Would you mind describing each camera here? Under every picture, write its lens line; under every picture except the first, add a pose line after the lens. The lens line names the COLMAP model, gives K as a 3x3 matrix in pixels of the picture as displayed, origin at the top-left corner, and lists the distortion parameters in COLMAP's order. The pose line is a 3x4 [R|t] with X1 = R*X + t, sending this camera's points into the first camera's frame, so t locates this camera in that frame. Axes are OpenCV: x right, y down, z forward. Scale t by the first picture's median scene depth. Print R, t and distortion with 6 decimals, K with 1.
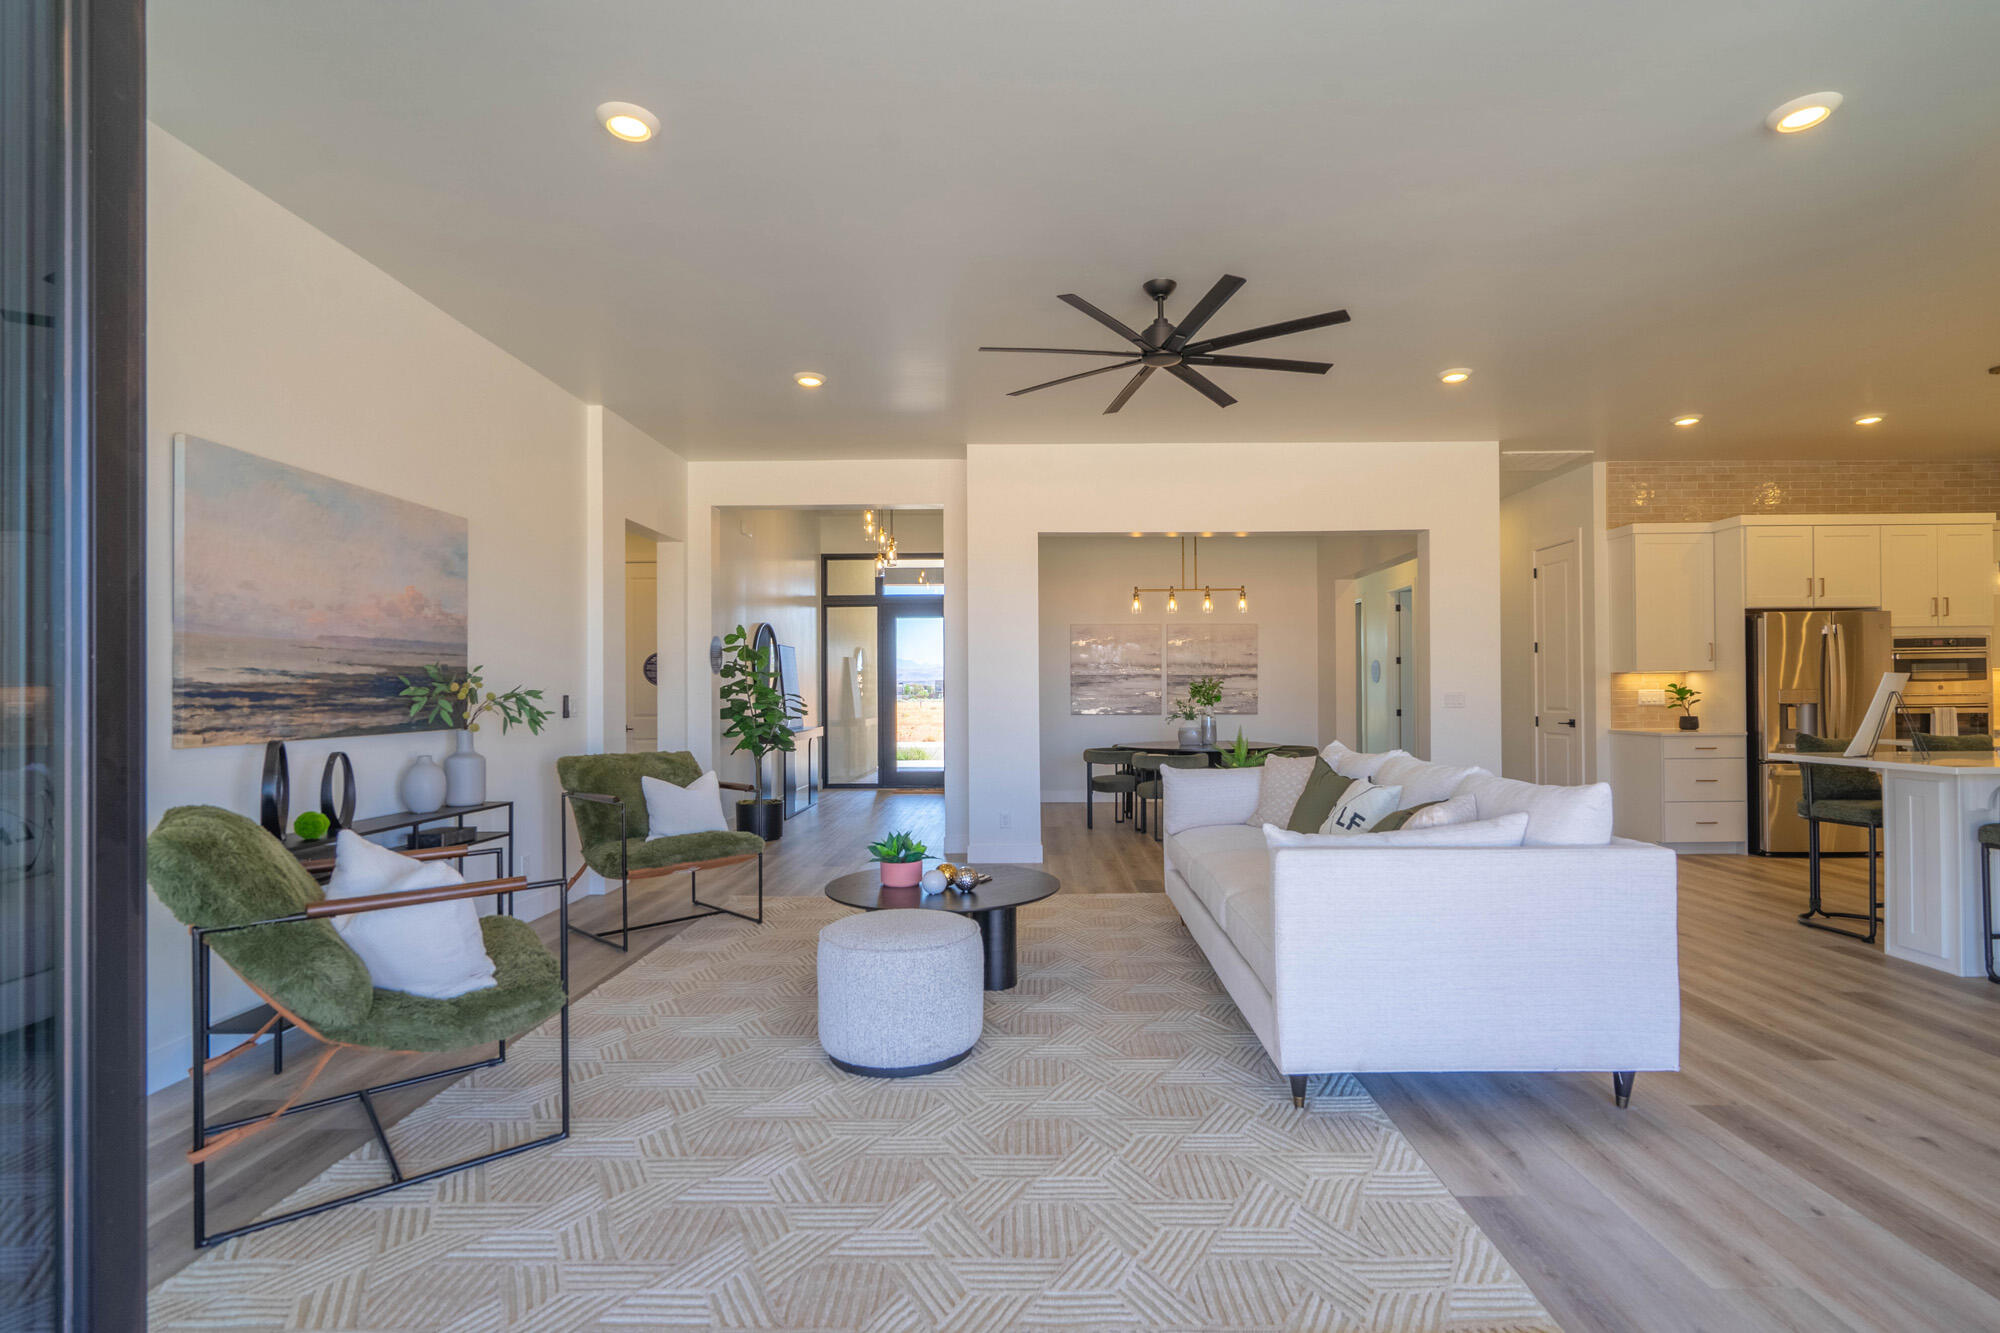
lens RADIAL K [[936.6, 0, 1029.9], [0, 936.6, 686.6], [0, 0, 1]] dist [-0.000821, 0.000252]
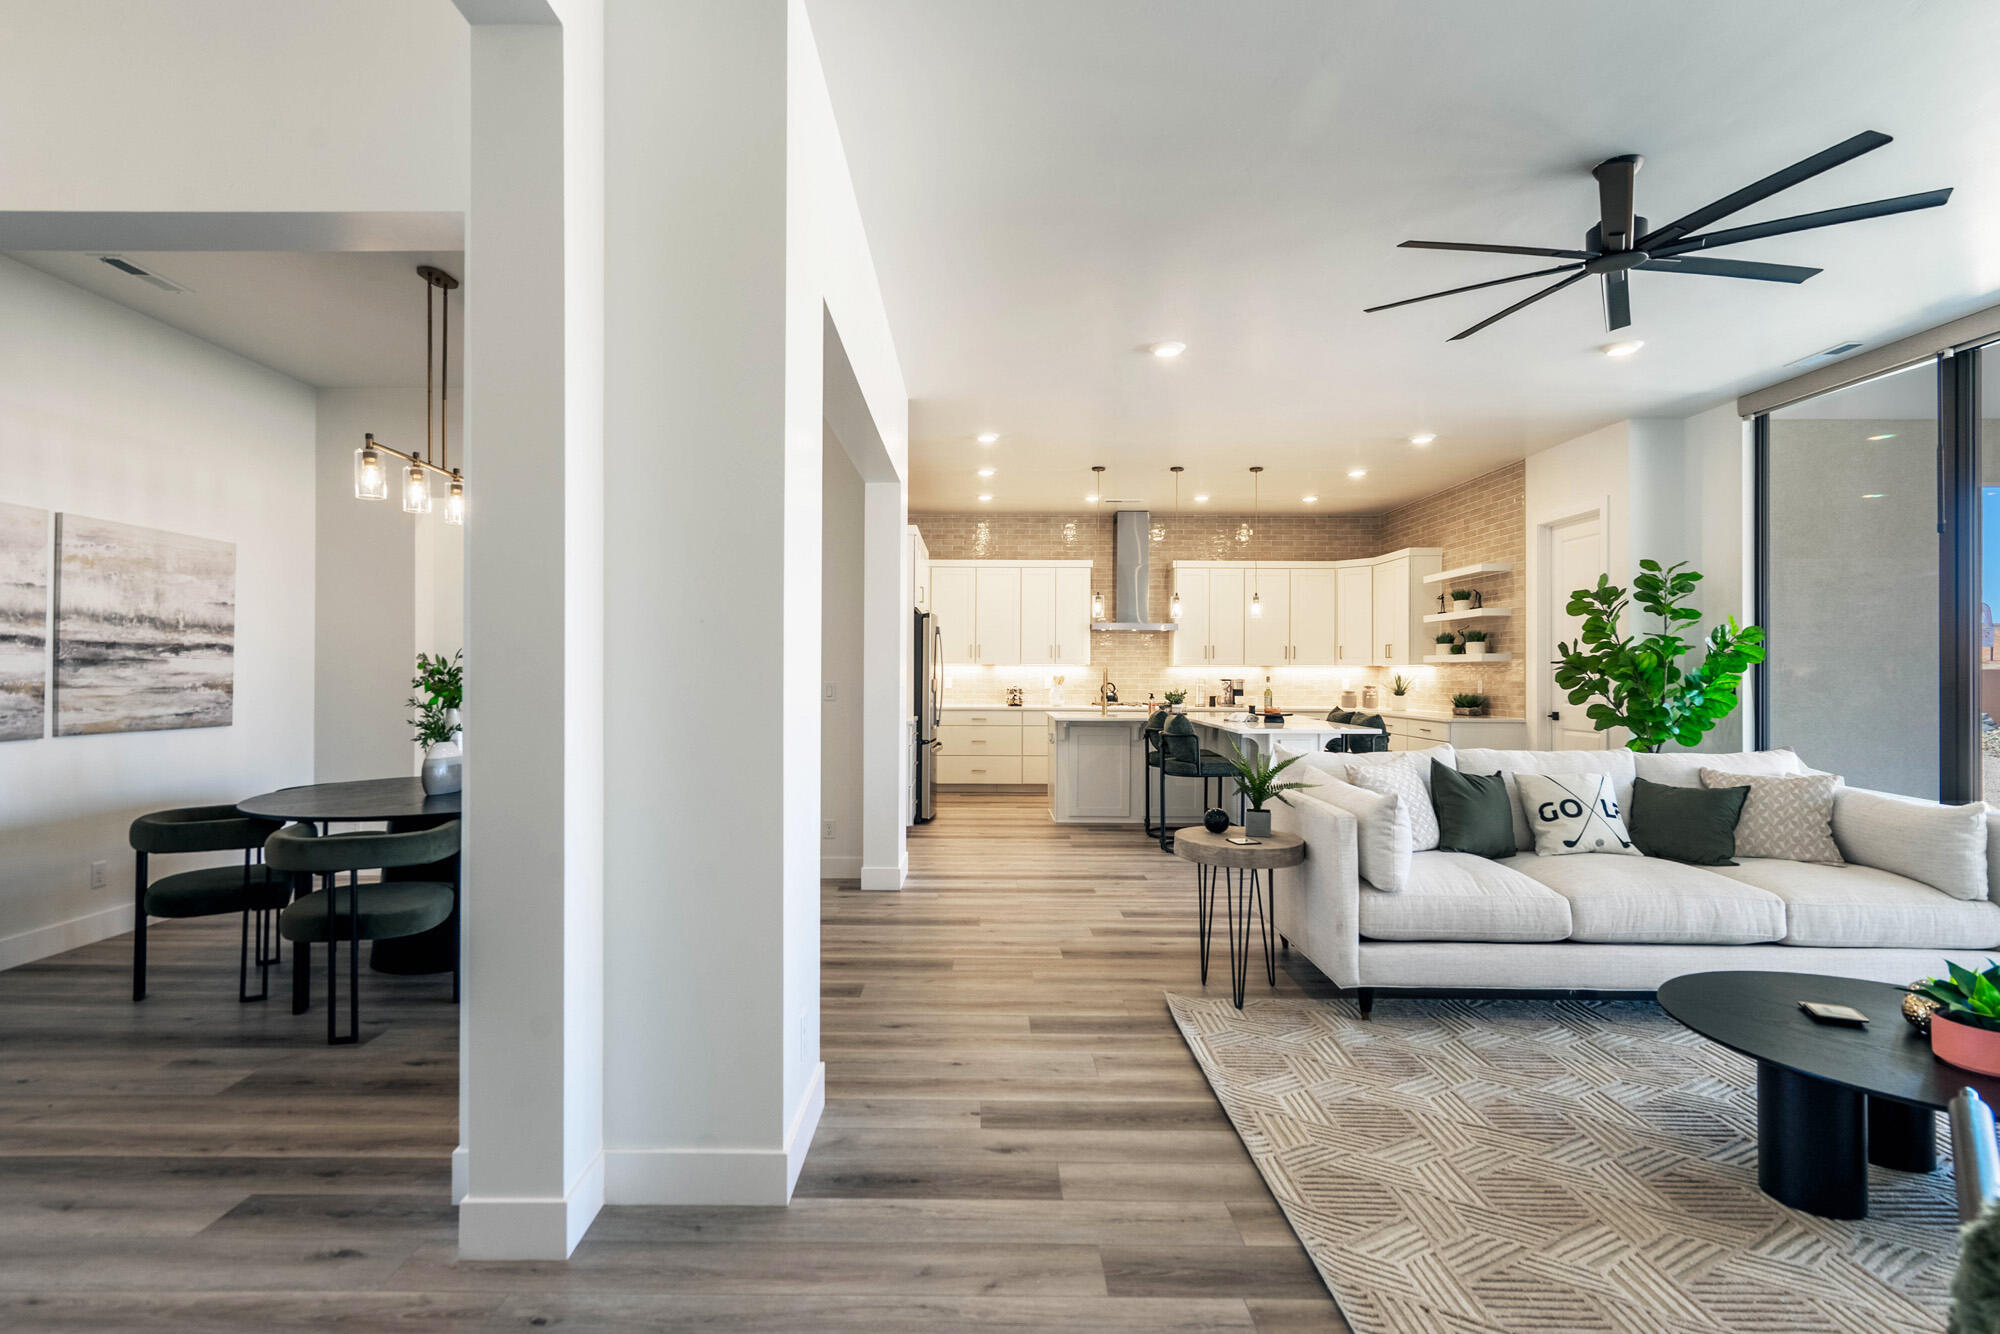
lens RADIAL K [[961.1, 0, 965.1], [0, 961.1, 669.6], [0, 0, 1]] dist [0.003109, 0.001080]
pose [[0.011895, 0.008492, 0.999893, -0.401807], [-0.009352, 0.999921, -0.008381, 0.000561], [-0.999886, -0.009252, 0.011974, 0.929041]]
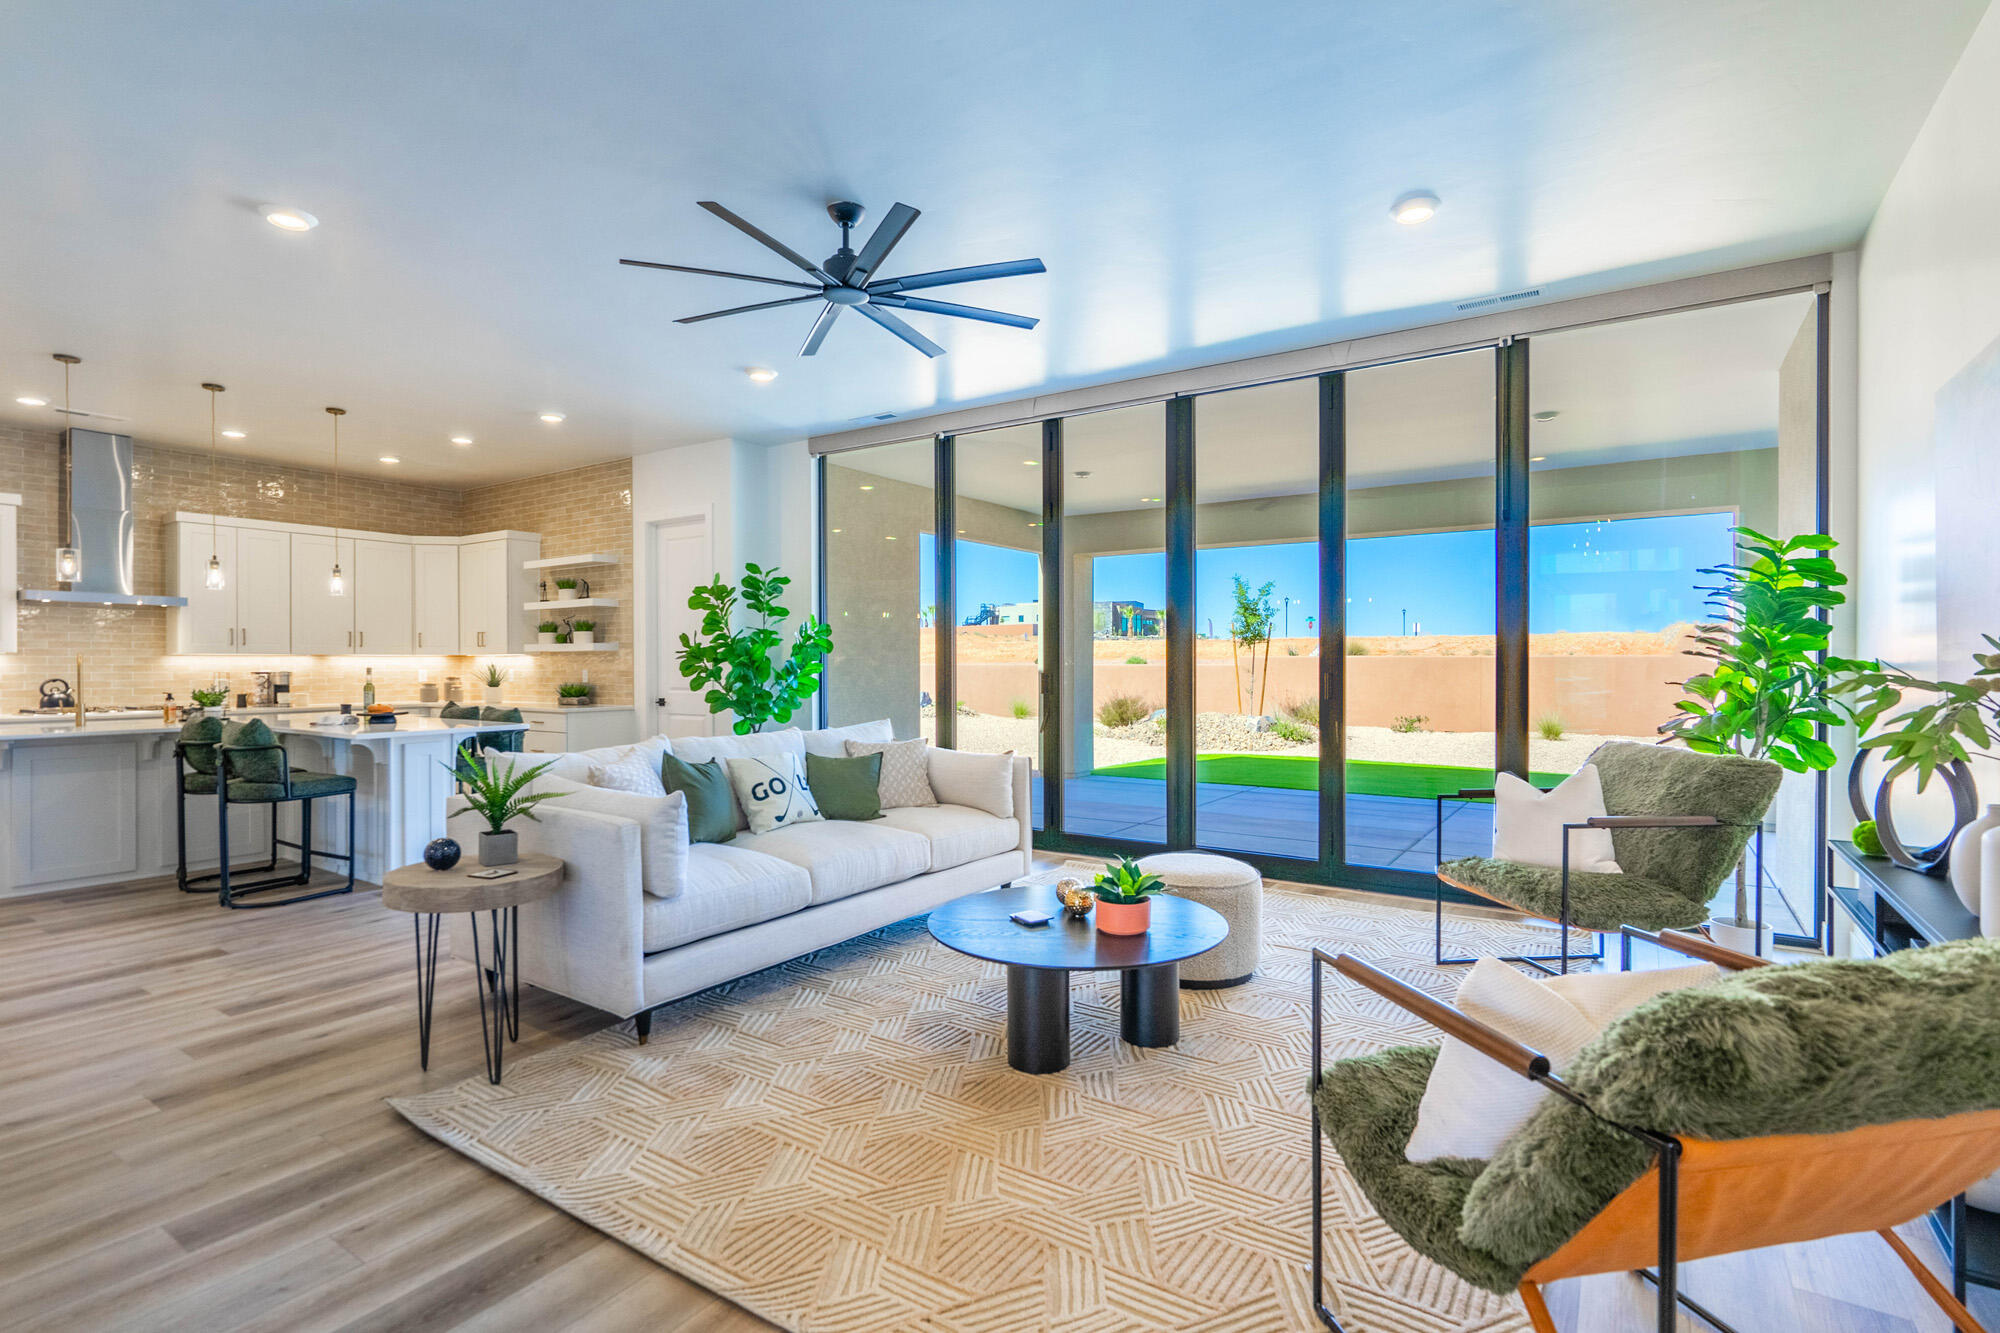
lens RADIAL K [[949.9, 0, 999.7], [0, 949.9, 667.7], [0, 0, 1]] dist [0.000130, 0.001570]
pose [[-0.831875, 0.004680, 0.554943, -0.284101], [0.003635, 0.999989, -0.002984, 0.000687], [-0.554951, -0.000465, -0.831883, 1.007638]]
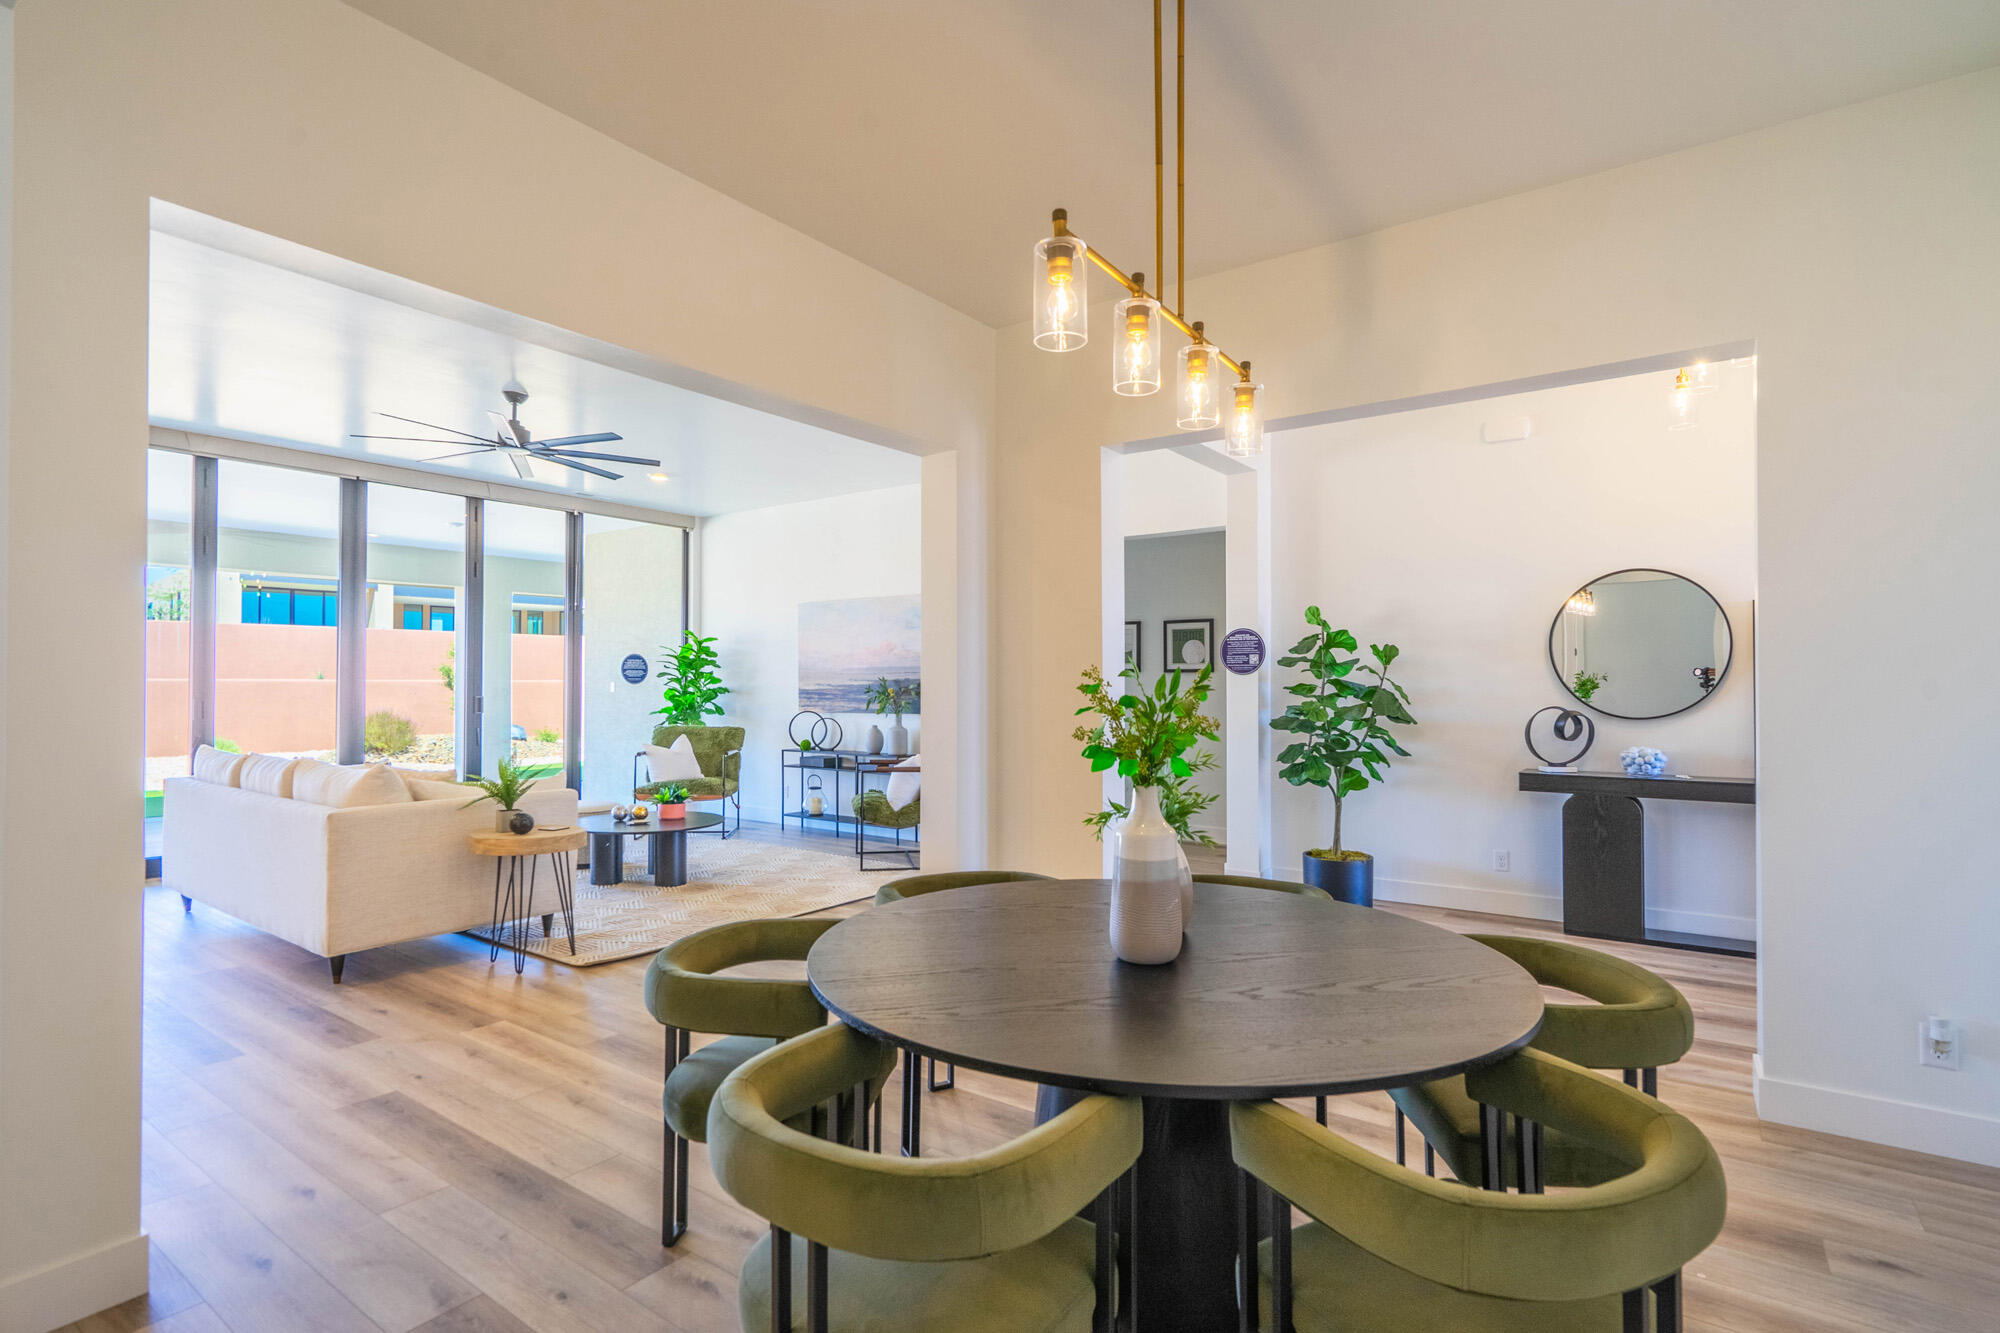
lens RADIAL K [[963.3, 0, 987.7], [0, 963.3, 674.1], [0, 0, 1]] dist [-0.003528, -0.000104]
pose [[-0.587665, -0.004468, -0.809092, 0.515235], [0.006840, 0.999922, -0.010490, -0.006749], [0.809075, -0.011698, -0.587588, 1.419334]]
